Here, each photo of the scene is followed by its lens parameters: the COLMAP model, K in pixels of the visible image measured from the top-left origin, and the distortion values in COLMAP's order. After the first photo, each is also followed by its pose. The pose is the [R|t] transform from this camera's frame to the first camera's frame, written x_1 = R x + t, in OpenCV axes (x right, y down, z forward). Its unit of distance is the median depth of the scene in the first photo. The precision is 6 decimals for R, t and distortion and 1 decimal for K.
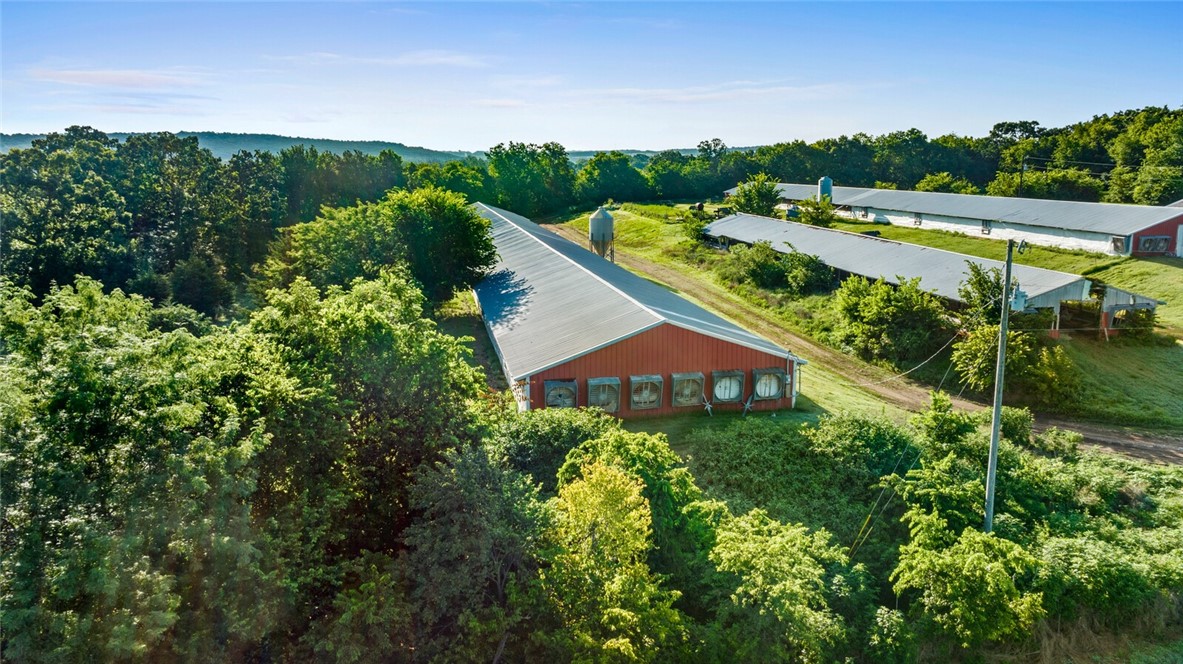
lens RADIAL K [[834.7, 0, 596.3], [0, 834.7, 327.6], [0, 0, 1]] dist [-0.022572, 0.001388]
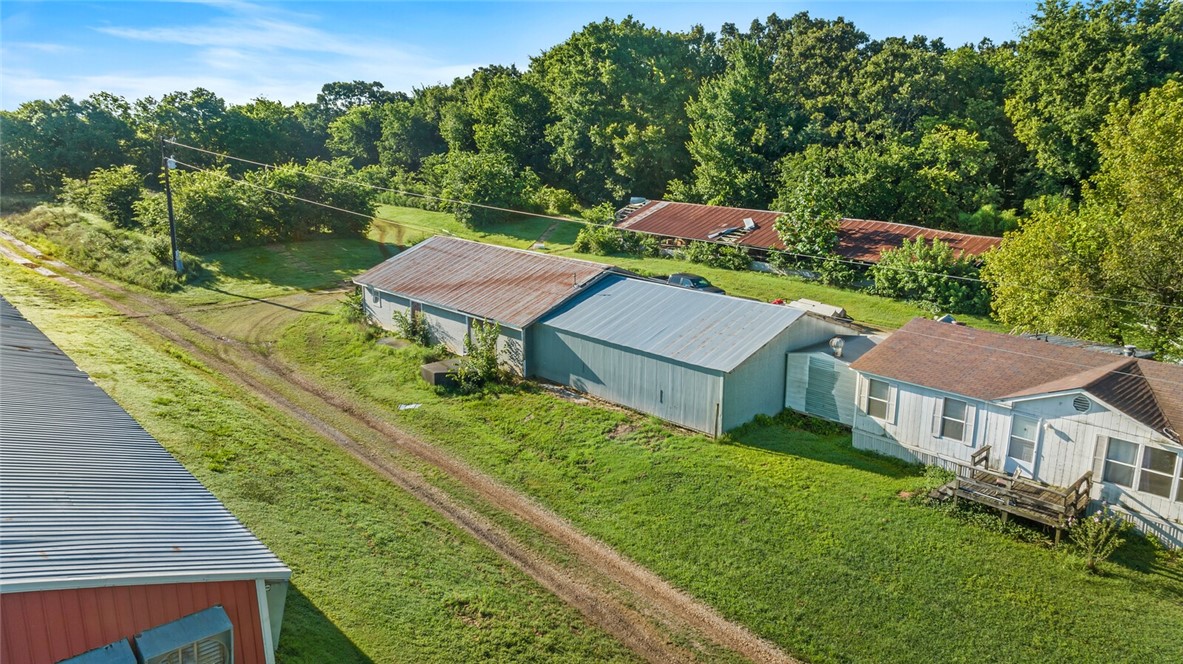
lens RADIAL K [[834.7, 0, 596.3], [0, 834.7, 327.6], [0, 0, 1]] dist [-0.022572, 0.001388]
pose [[0.837392, -0.112486, 0.534903, 0.280350], [0.093716, 0.993651, 0.062245, -0.066436], [-0.538509, -0.001994, 0.842618, 0.295021]]
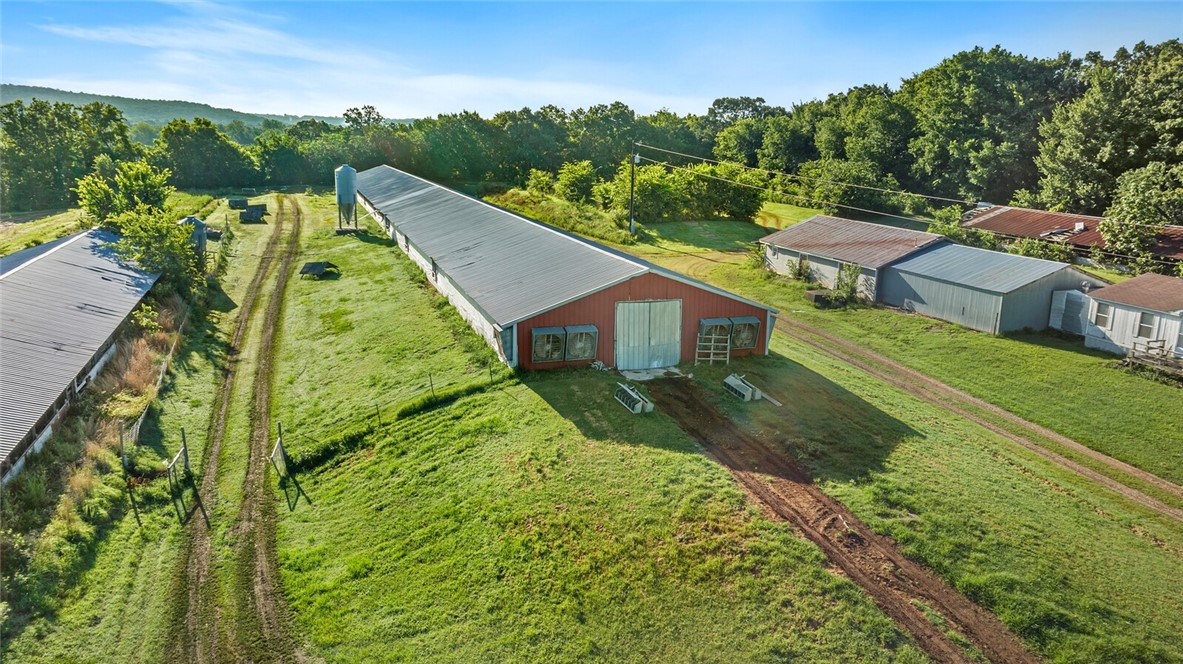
lens RADIAL K [[862.0, 0, 591.5], [0, 862.0, 332.0], [0, 0, 1]] dist [-0.027519, -0.000338]
pose [[0.985370, -0.004979, 0.170358, 0.220238], [-0.000214, 0.999536, 0.030448, -0.044564], [-0.170430, -0.030039, 0.984912, 0.187637]]
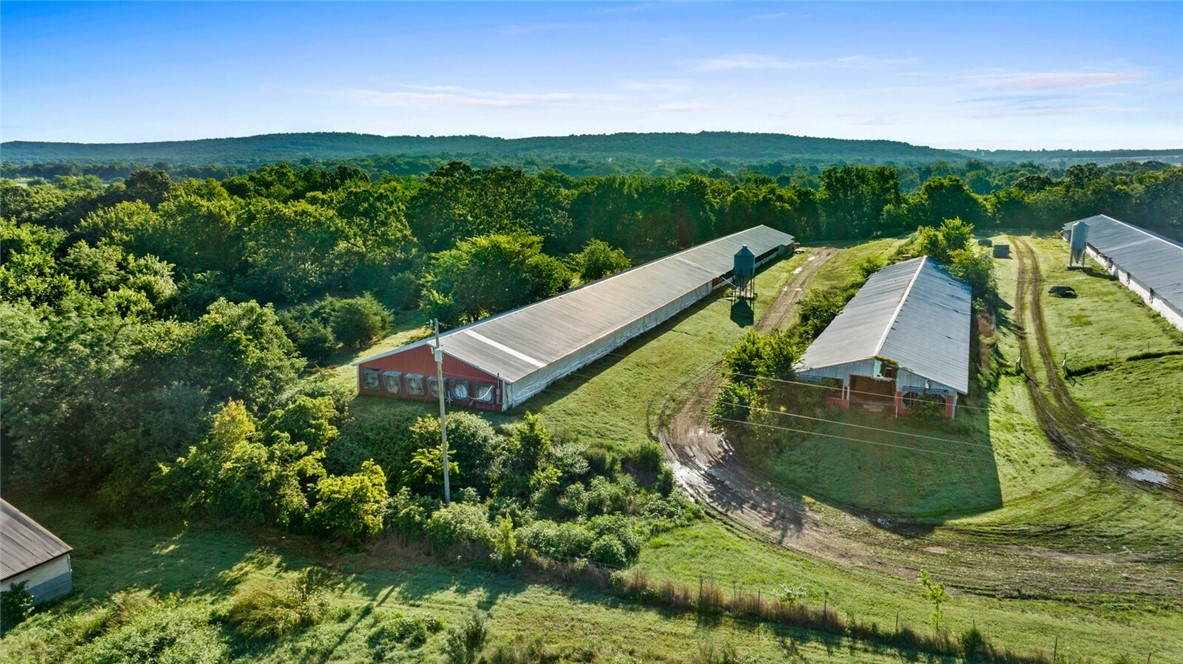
lens RADIAL K [[832.5, 0, 591.5], [0, 832.5, 332.0], [0, 0, 1]] dist [-0.096642, 0.104883]
pose [[0.827300, 0.121125, -0.548547, 0.211502], [-0.114552, 0.992335, 0.046355, -0.024459], [0.549958, 0.024487, 0.834834, -0.032638]]
